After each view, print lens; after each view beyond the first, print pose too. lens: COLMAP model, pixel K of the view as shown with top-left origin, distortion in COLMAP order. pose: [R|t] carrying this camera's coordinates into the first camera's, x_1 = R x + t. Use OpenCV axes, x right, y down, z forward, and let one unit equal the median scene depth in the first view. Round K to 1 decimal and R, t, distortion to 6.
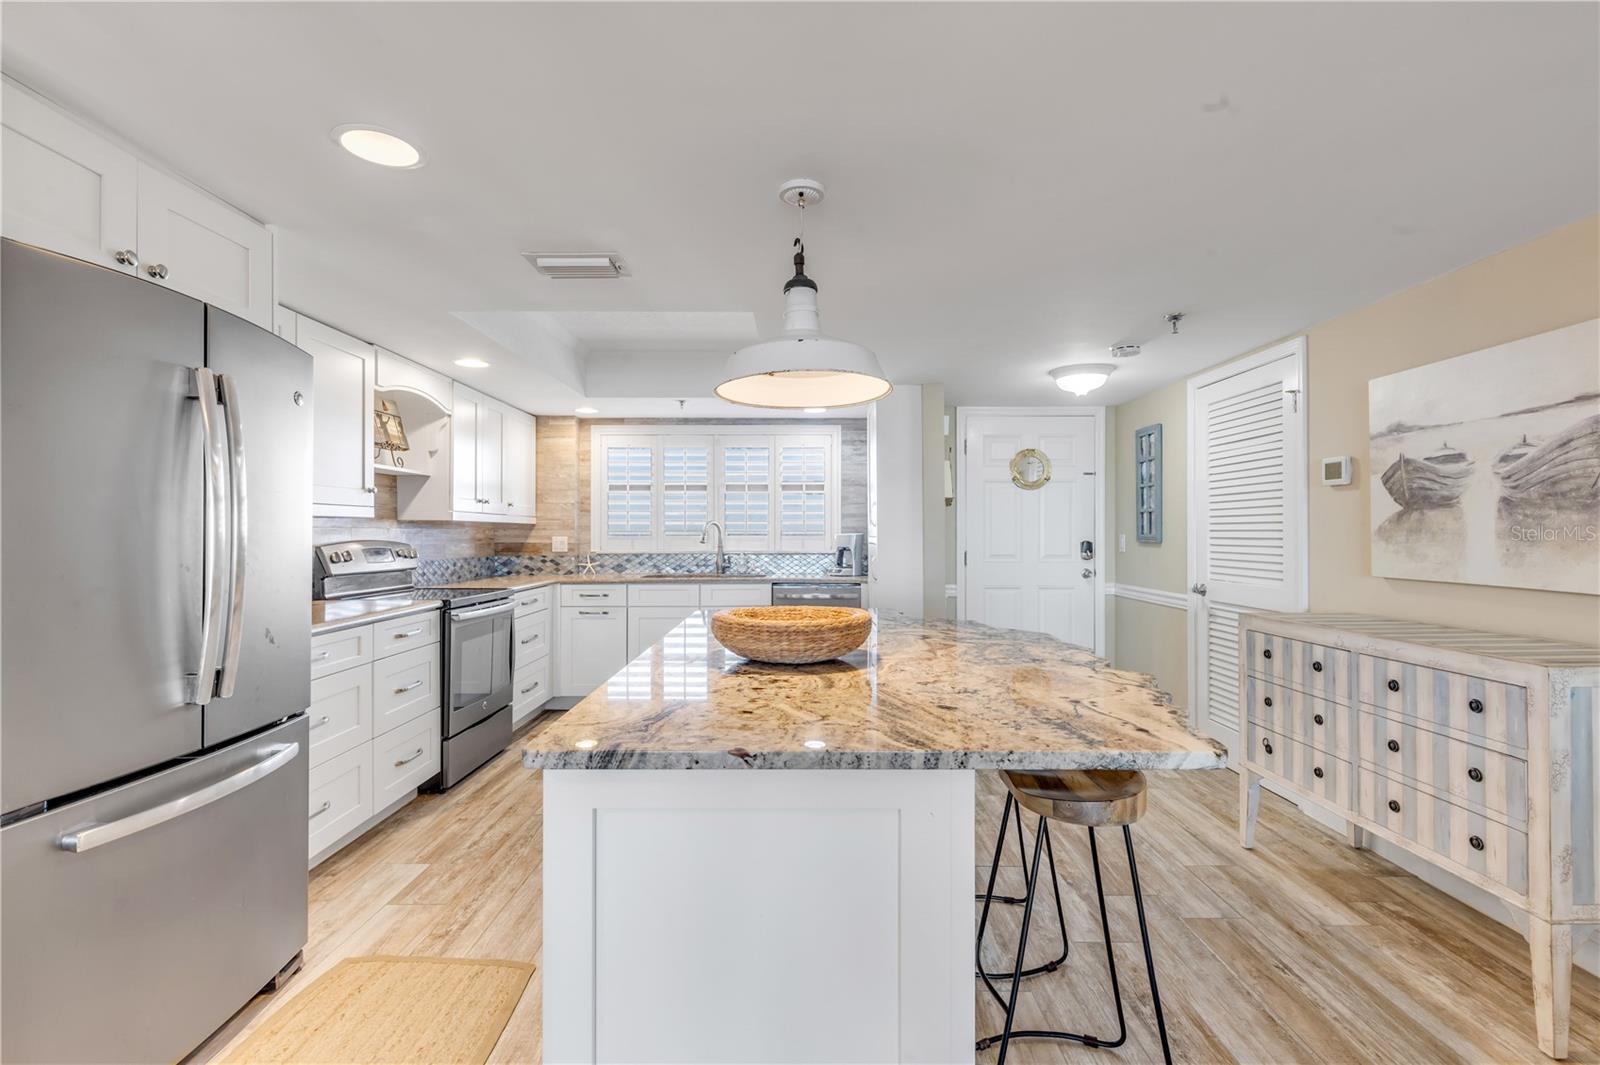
lens RADIAL K [[725.0, 0, 804.8], [0, 725.0, 534.8], [0, 0, 1]] dist [0.007488, -0.002050]
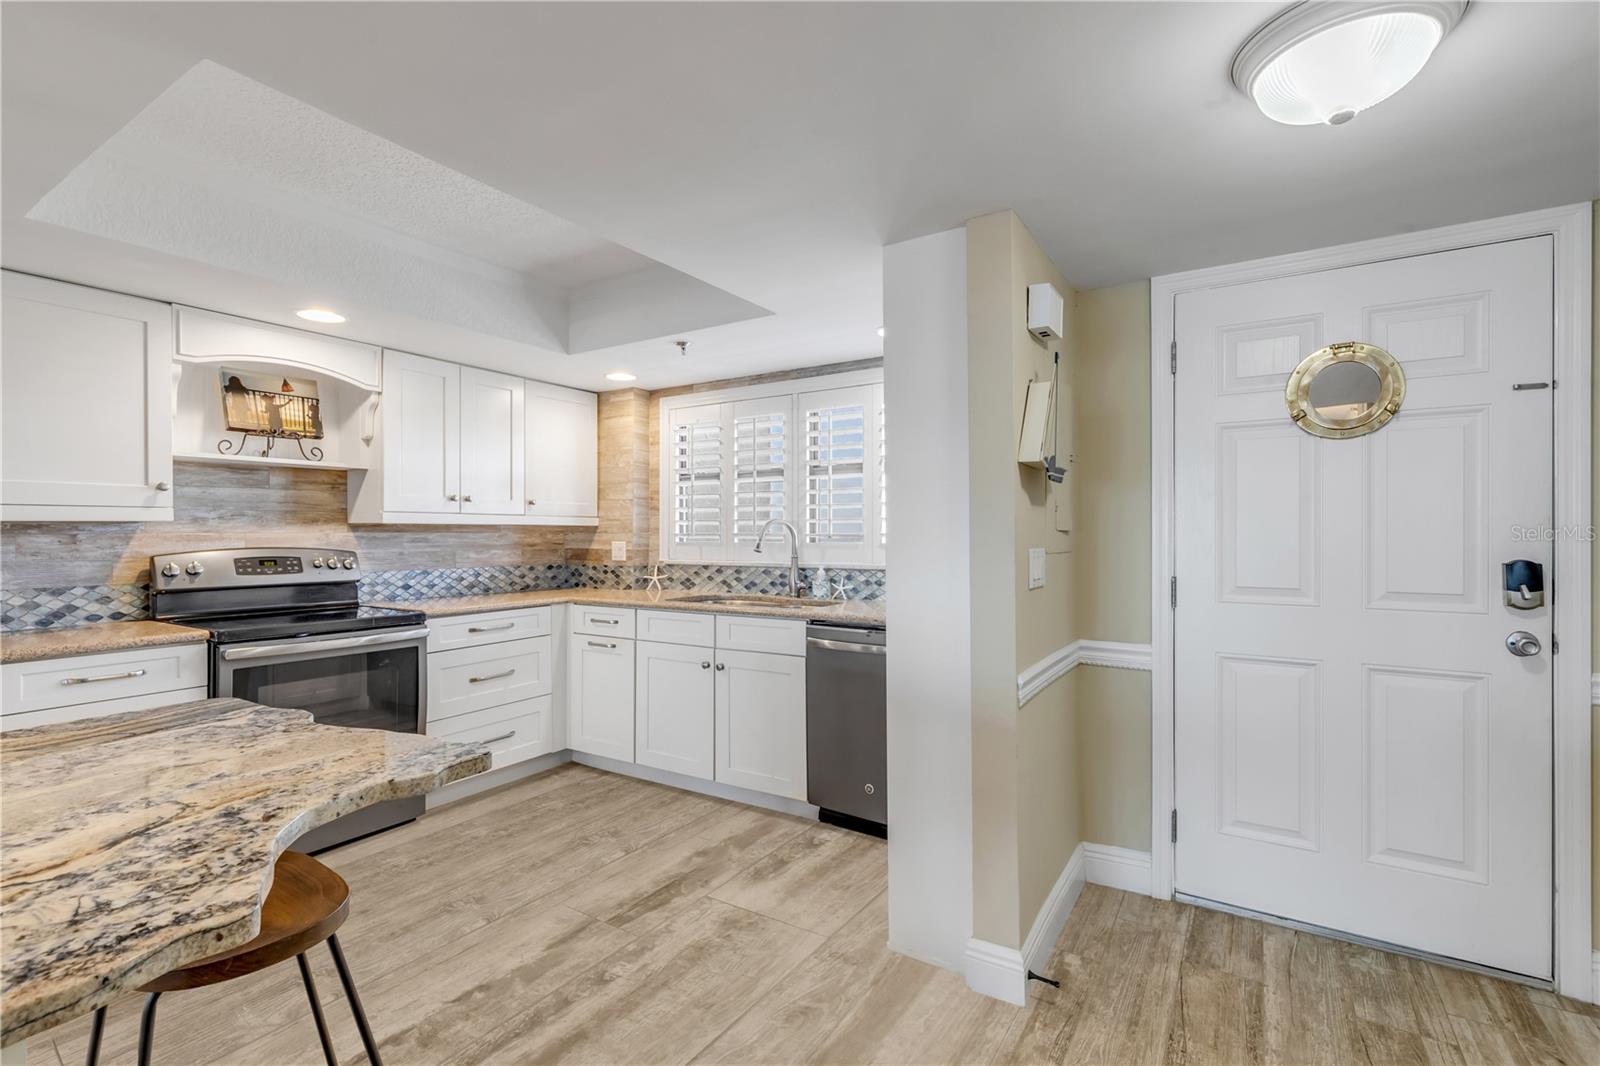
lens RADIAL K [[725.0, 0, 797.2], [0, 725.0, 537.3], [0, 0, 1]] dist [0.007488, -0.002050]
pose [[0.842588, 0.001382, -0.538558, 0.261655], [0.001295, 0.999989, 0.004591, -0.005767], [0.538558, -0.004566, 0.842576, 0.446671]]
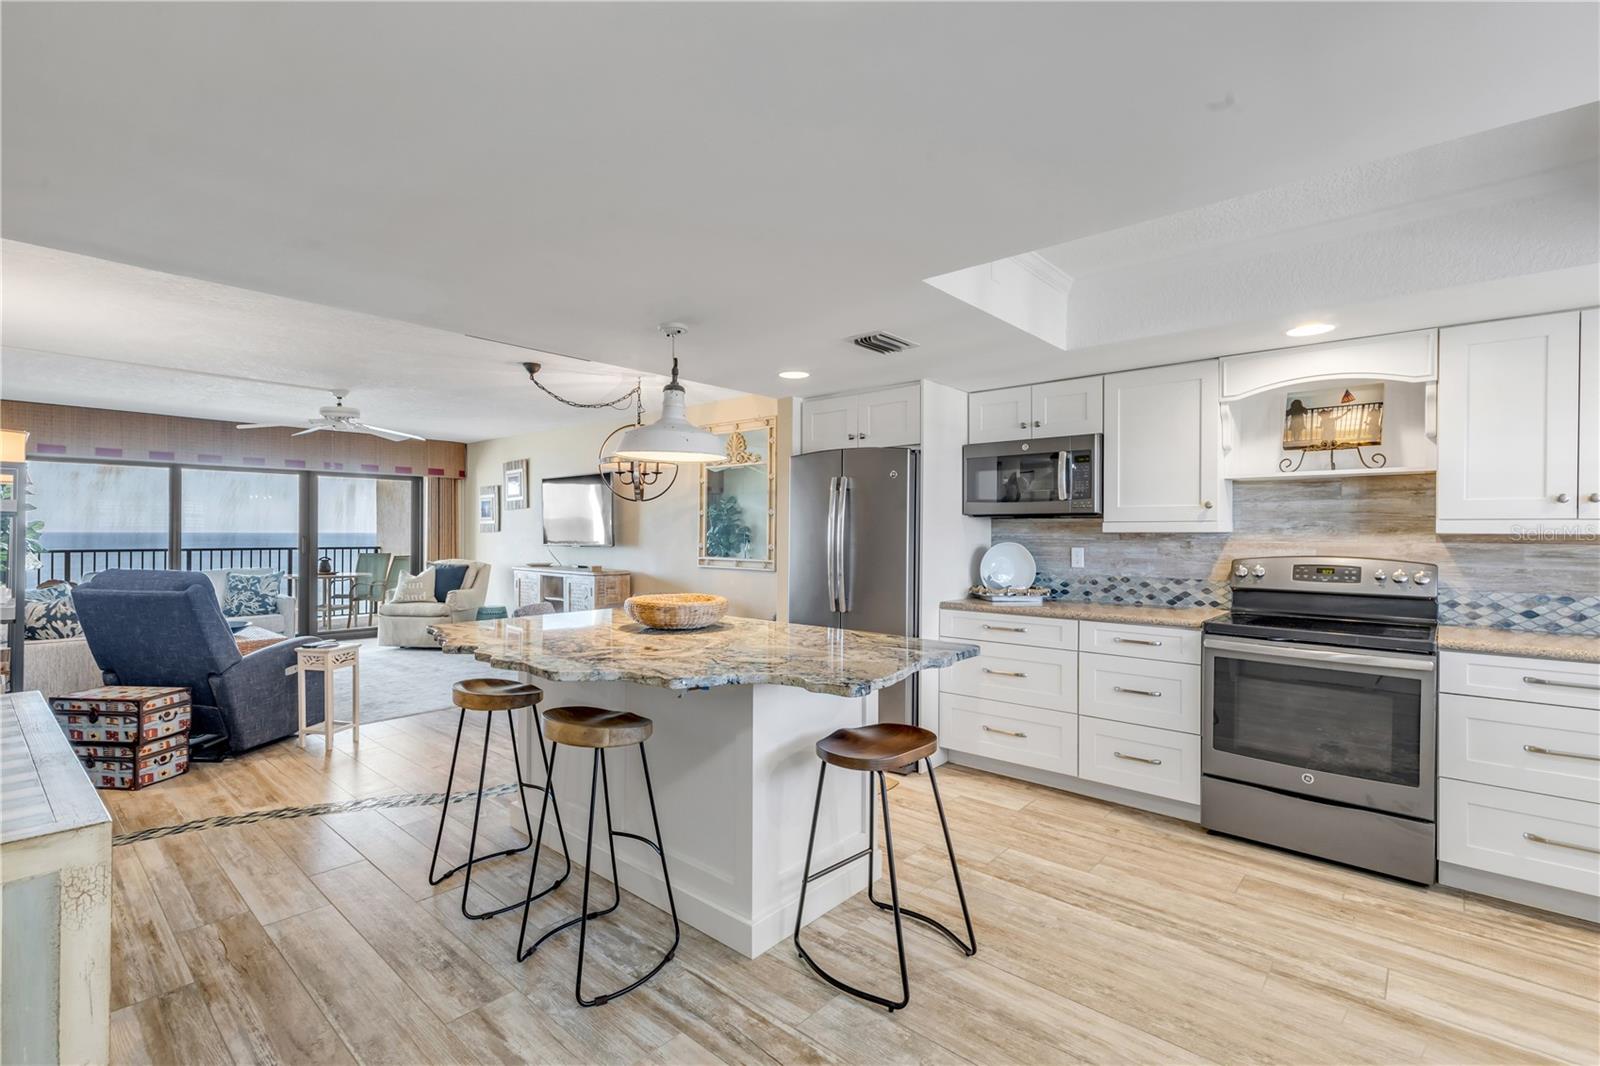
lens RADIAL K [[725.0, 0, 799.0], [0, 725.0, 531.8], [0, 0, 1]] dist [0.007488, -0.002050]
pose [[-0.659982, -0.001291, -0.751280, 0.343408], [-0.006786, 0.999968, 0.004243, -0.015821], [0.751251, 0.007899, -0.659970, 0.785021]]
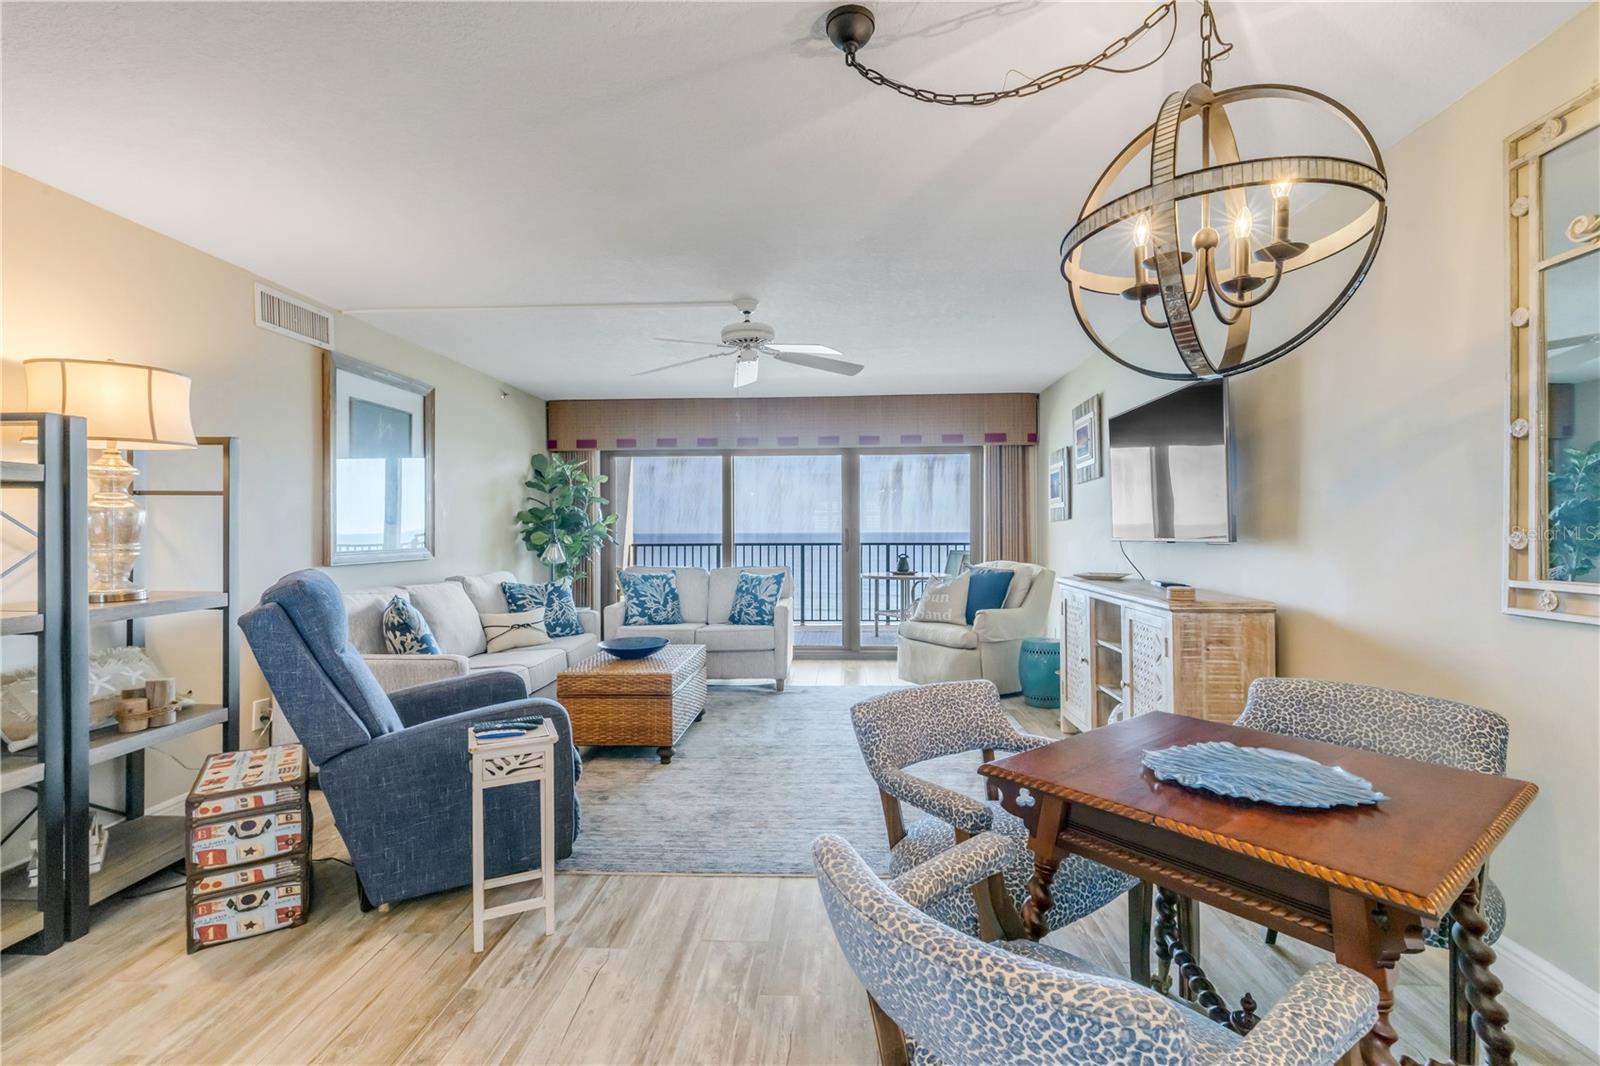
lens RADIAL K [[725.0, 0, 805.8], [0, 725.0, 527.9], [0, 0, 1]] dist [0.007488, -0.002050]
pose [[-0.998540, 0.006804, 0.053595, -0.117565], [0.006905, 0.999975, 0.001700, 0.003106], [-0.053582, 0.002067, -0.998561, 0.251273]]
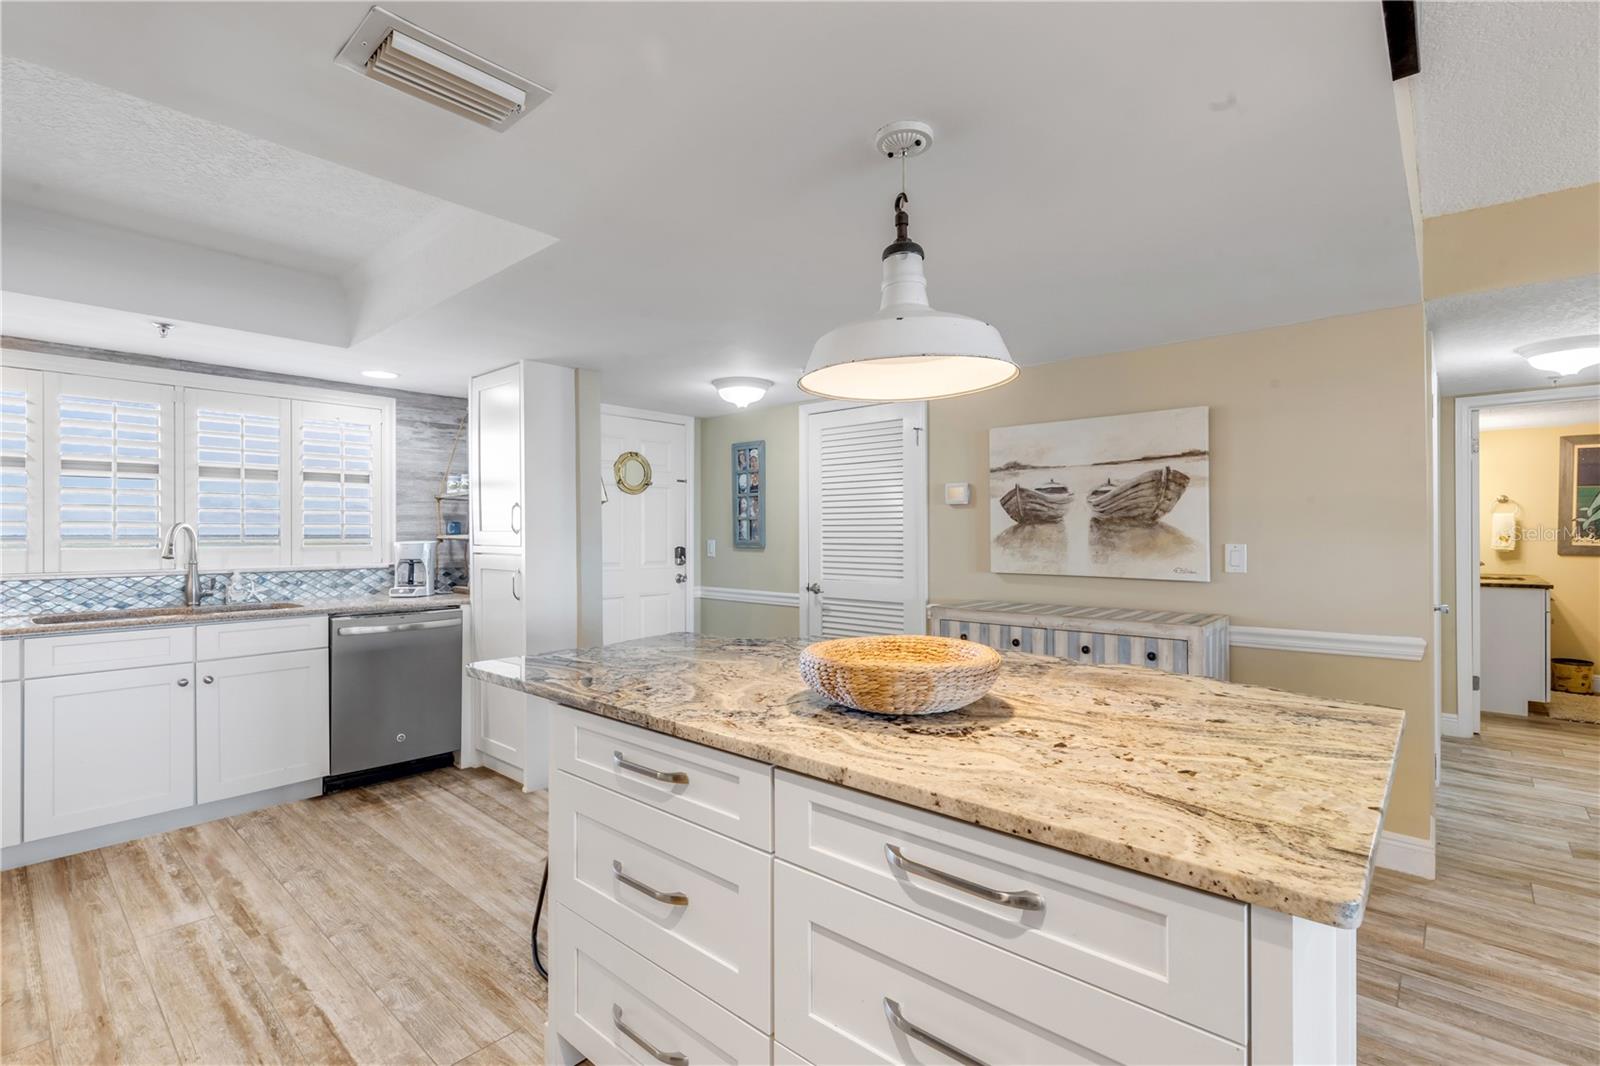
lens RADIAL K [[725.0, 0, 802.4], [0, 725.0, 531.9], [0, 0, 1]] dist [0.007488, -0.002050]
pose [[0.668066, 0.000599, 0.744102, -0.244034], [0.002909, 0.999990, -0.003416, -0.007924], [-0.744096, 0.004447, 0.668057, 0.183906]]
